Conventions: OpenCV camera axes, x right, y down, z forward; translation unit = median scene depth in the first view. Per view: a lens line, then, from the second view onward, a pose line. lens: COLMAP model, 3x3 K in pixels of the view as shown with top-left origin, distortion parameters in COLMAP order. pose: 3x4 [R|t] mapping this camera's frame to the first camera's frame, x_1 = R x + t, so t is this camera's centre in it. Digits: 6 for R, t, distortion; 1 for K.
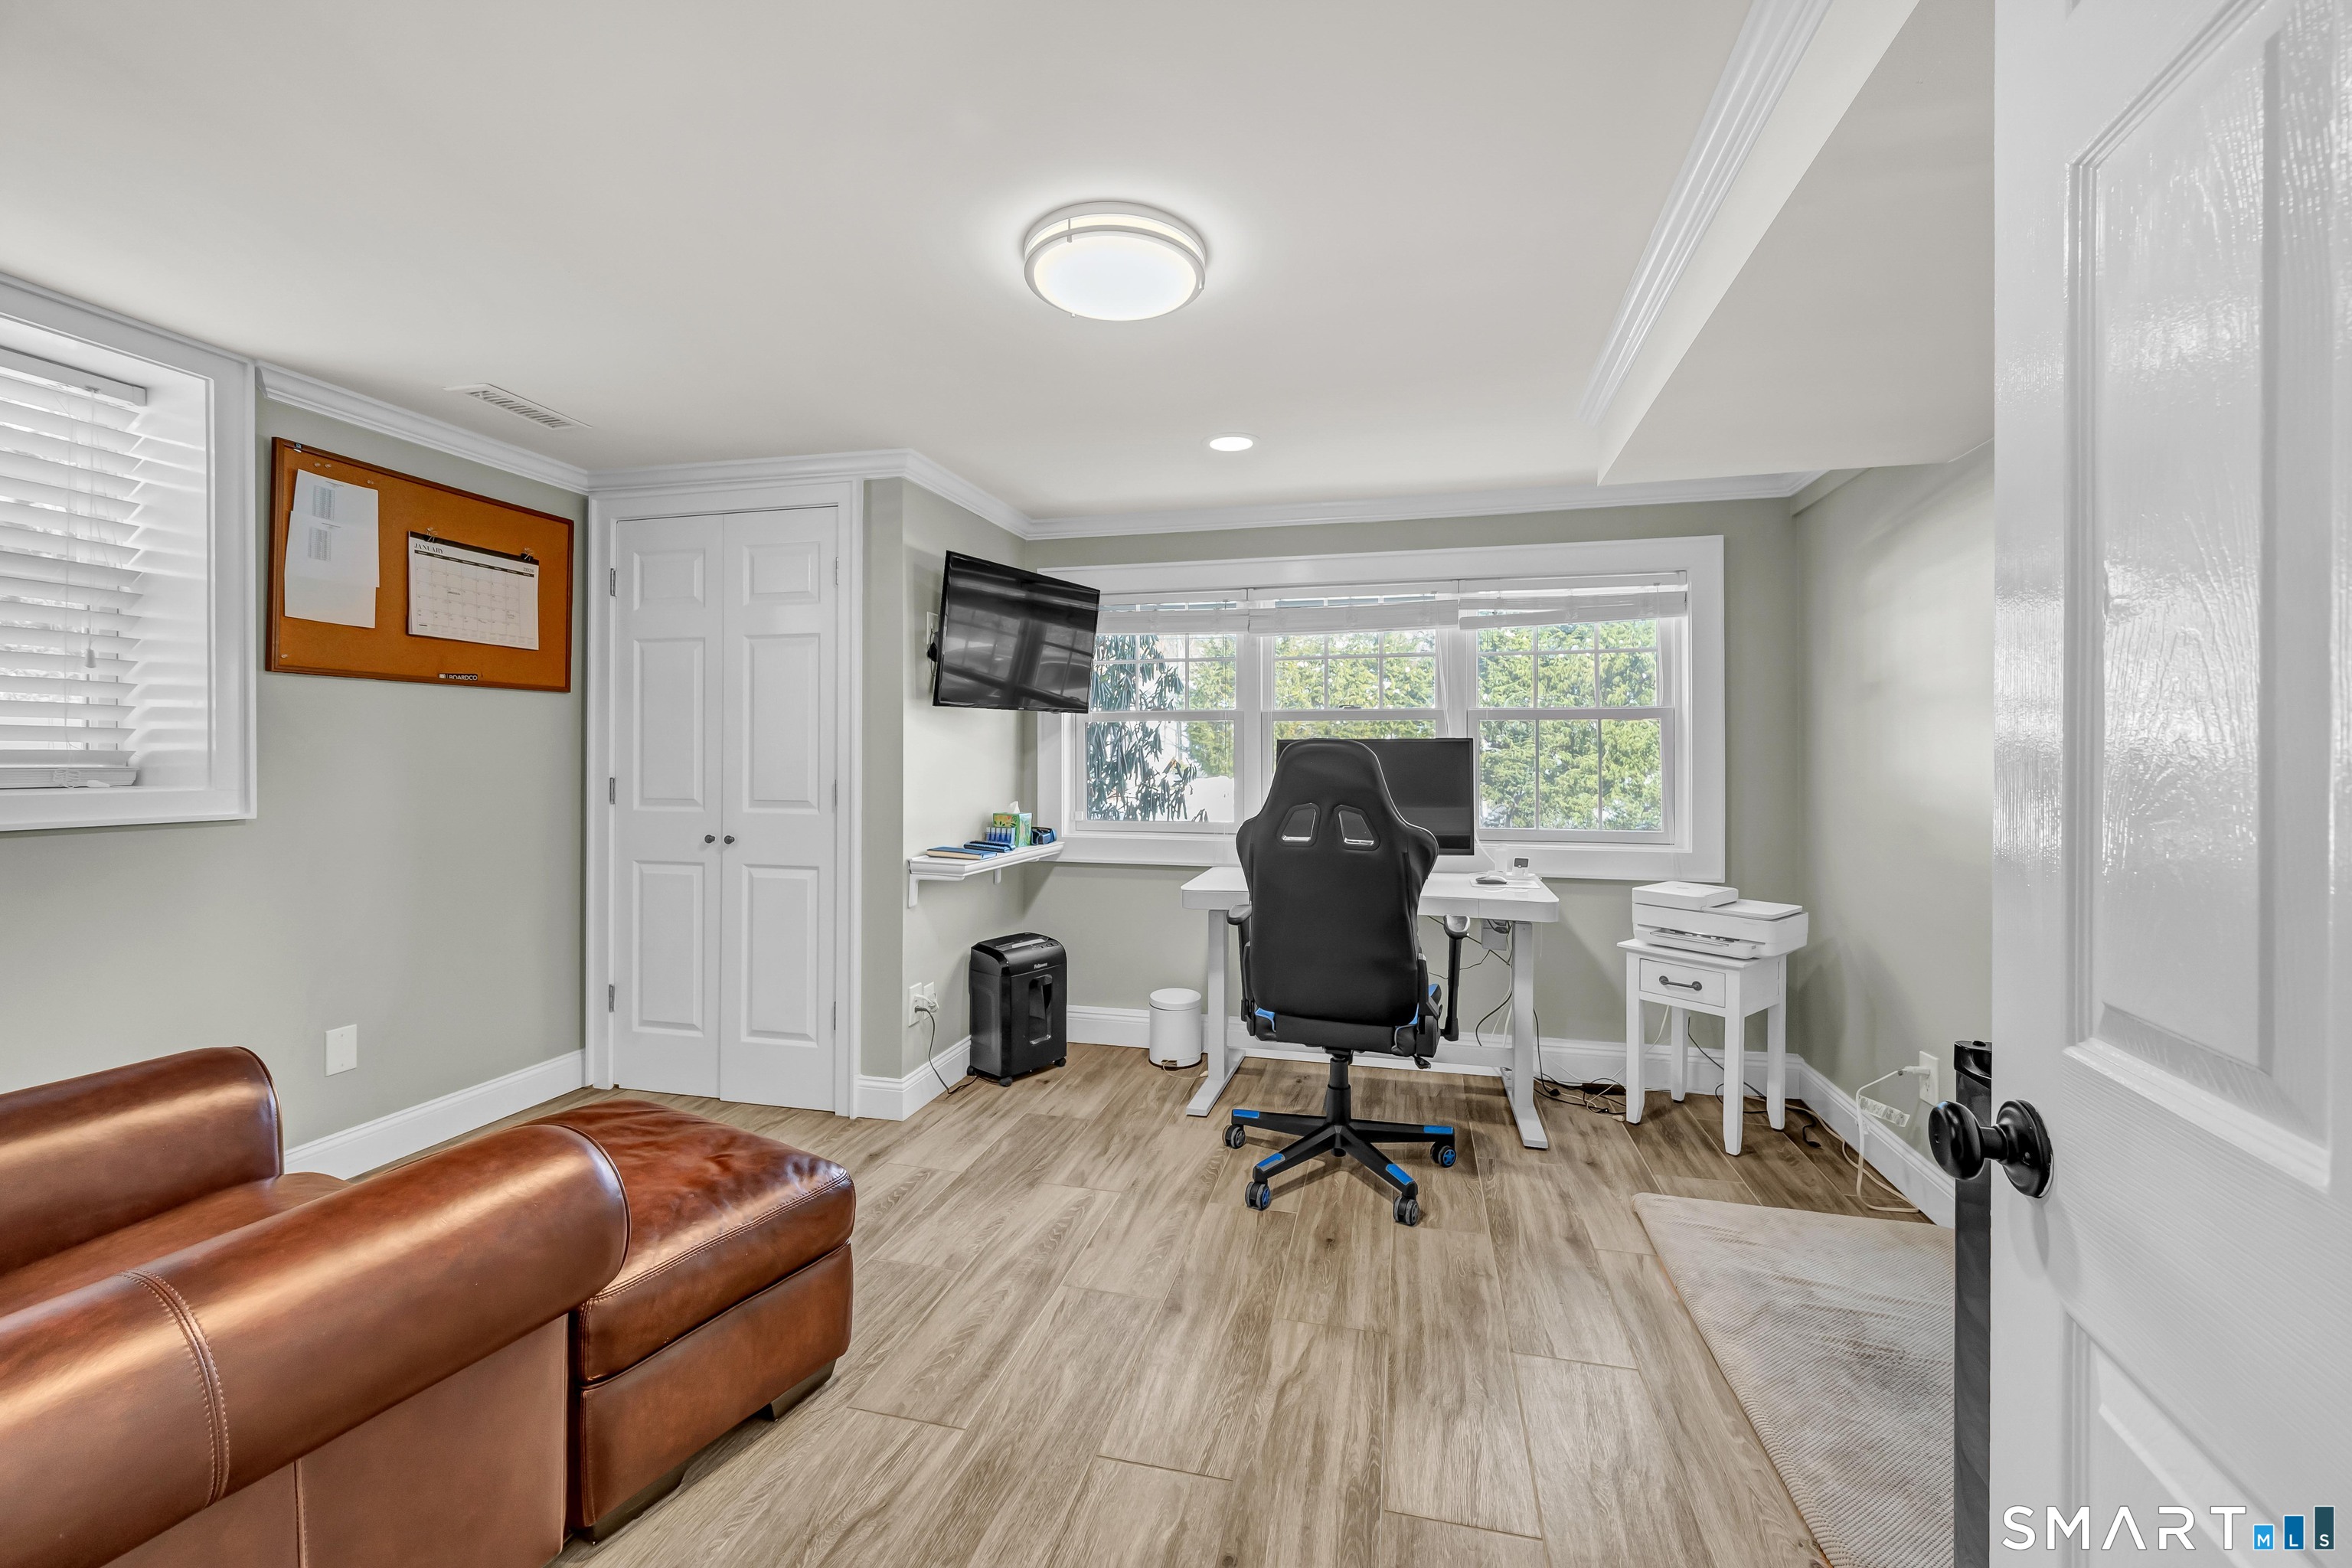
lens RADIAL K [[922.2, 0, 1173.8], [0, 922.2, 765.6], [0, 0, 1]] dist [0.002427, 0.000129]
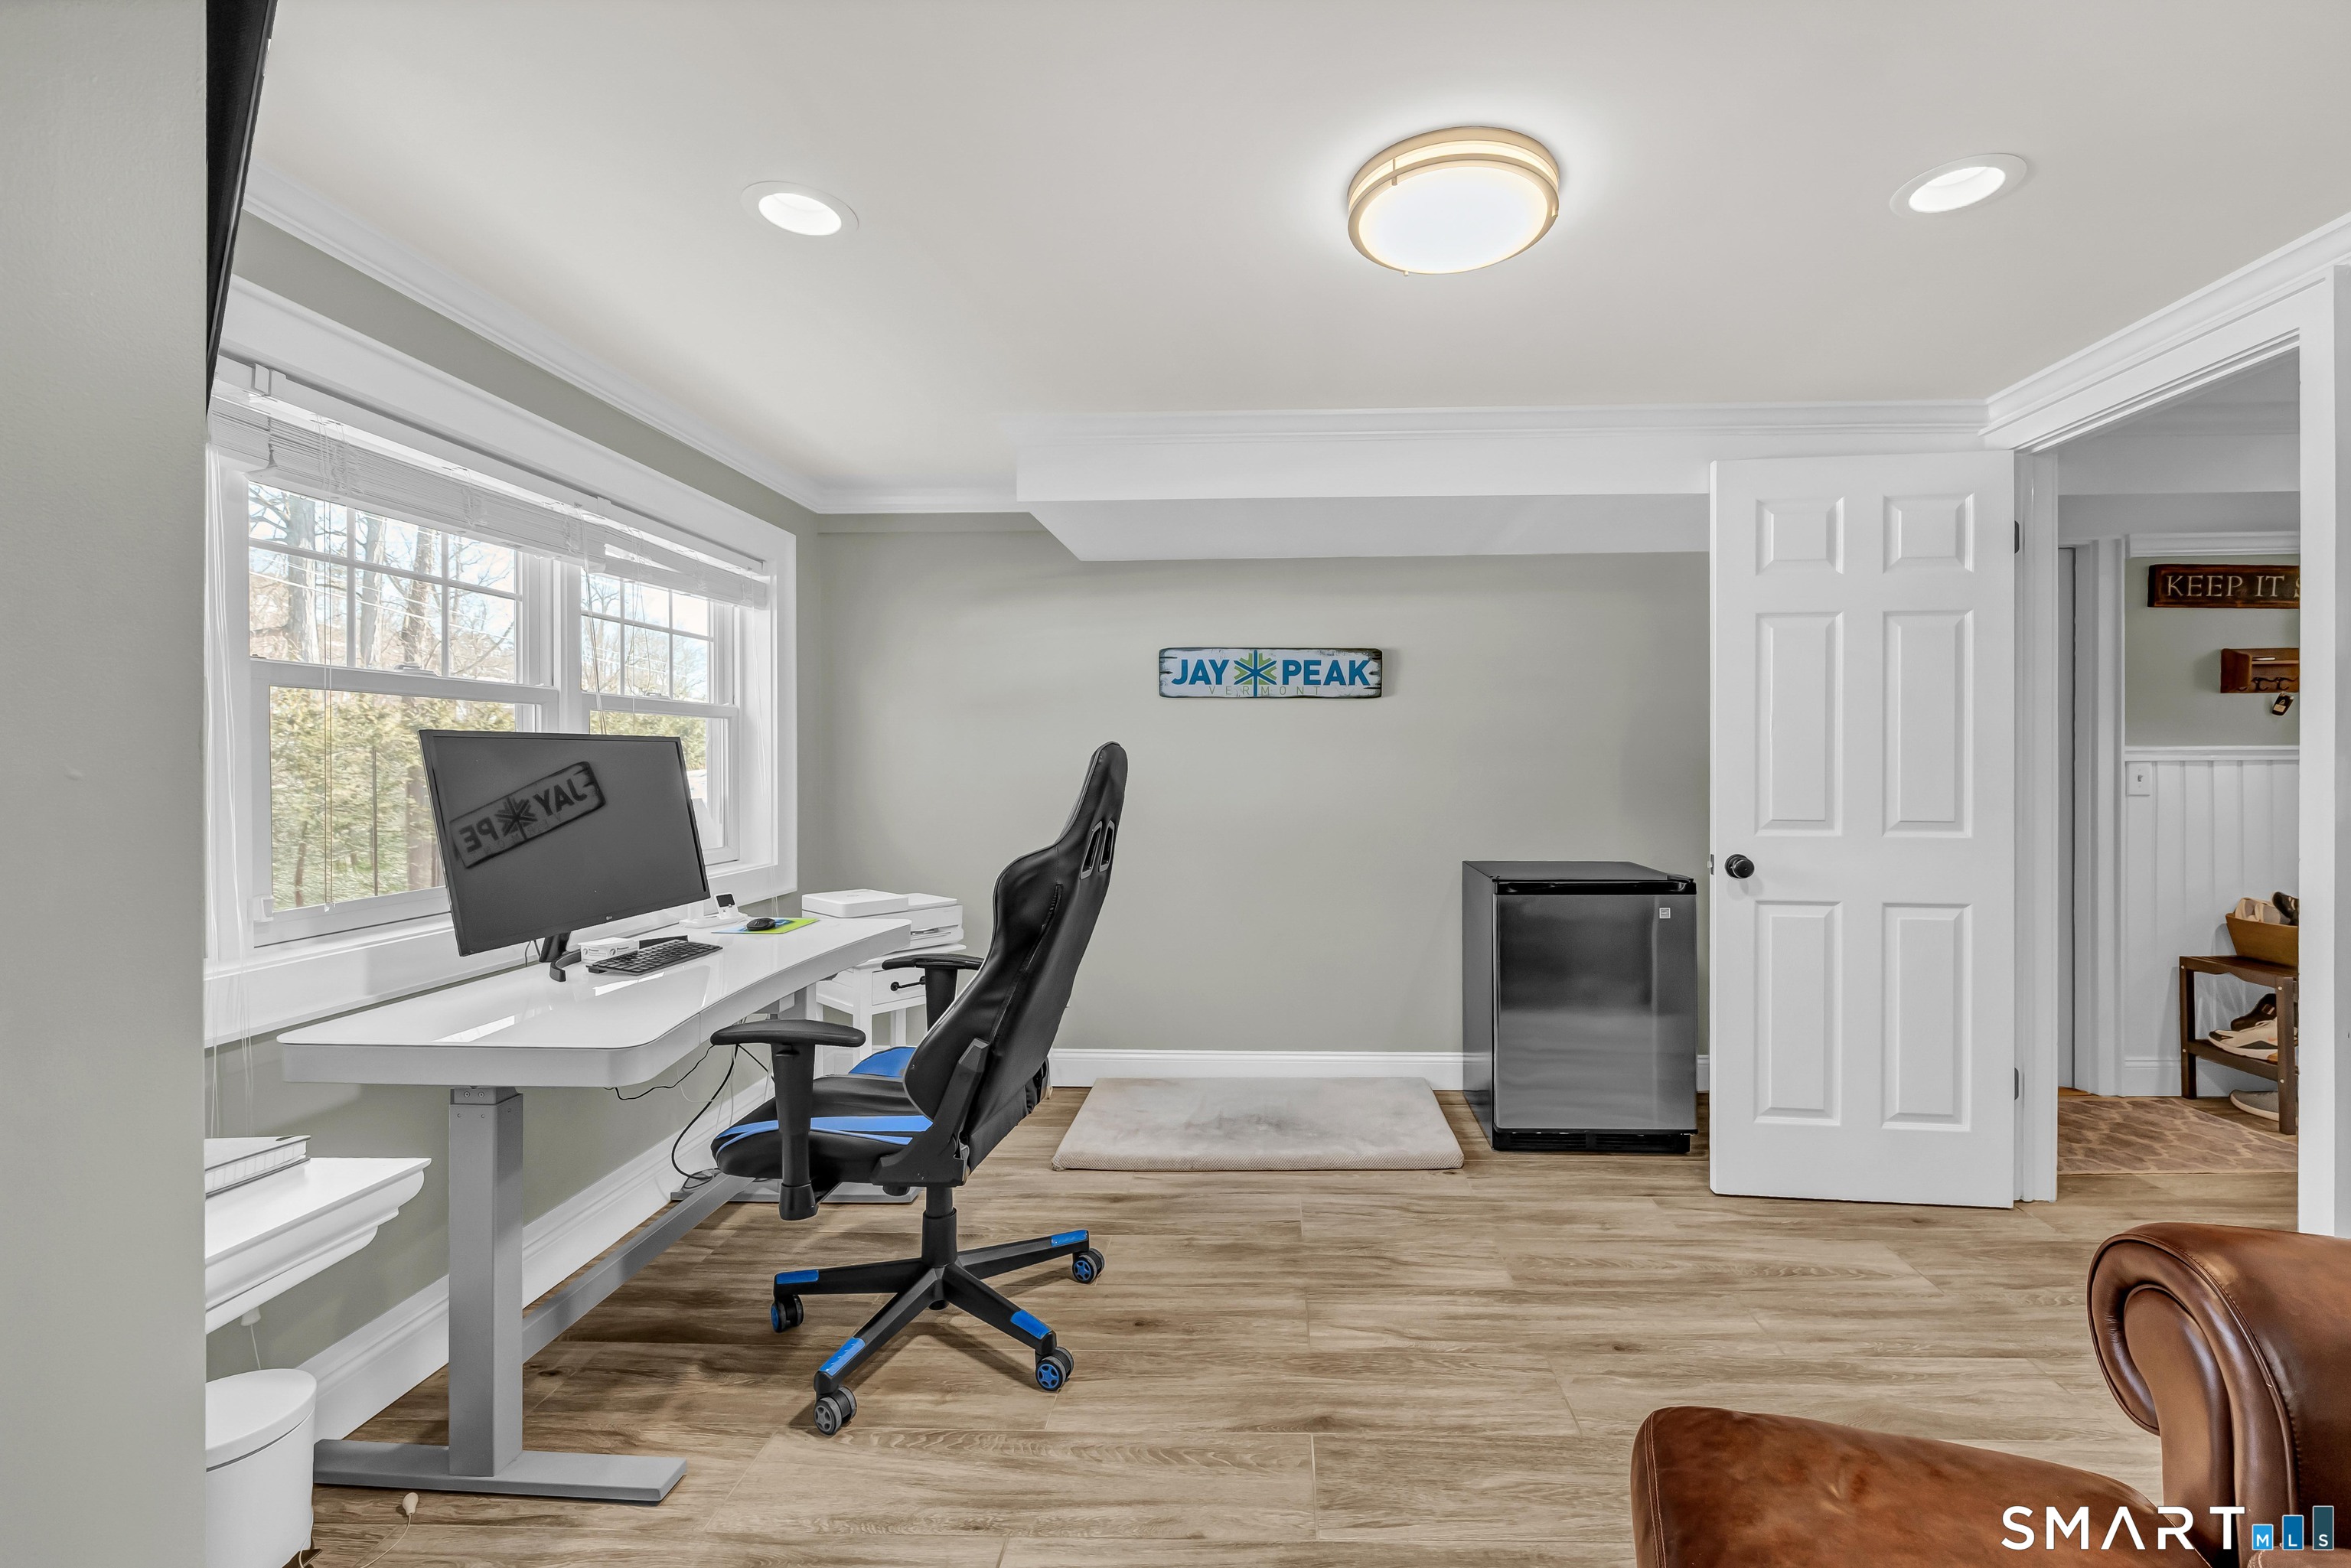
lens RADIAL K [[1014.5, 0, 1184.5], [0, 1014.5, 769.6], [0, 0, 1]] dist [-0.000239, -0.000226]
pose [[-0.192349, -0.008077, 0.981293, -0.839004], [0.006260, 0.999936, 0.009457, -0.014820], [-0.981307, 0.007962, -0.192286, 1.242643]]
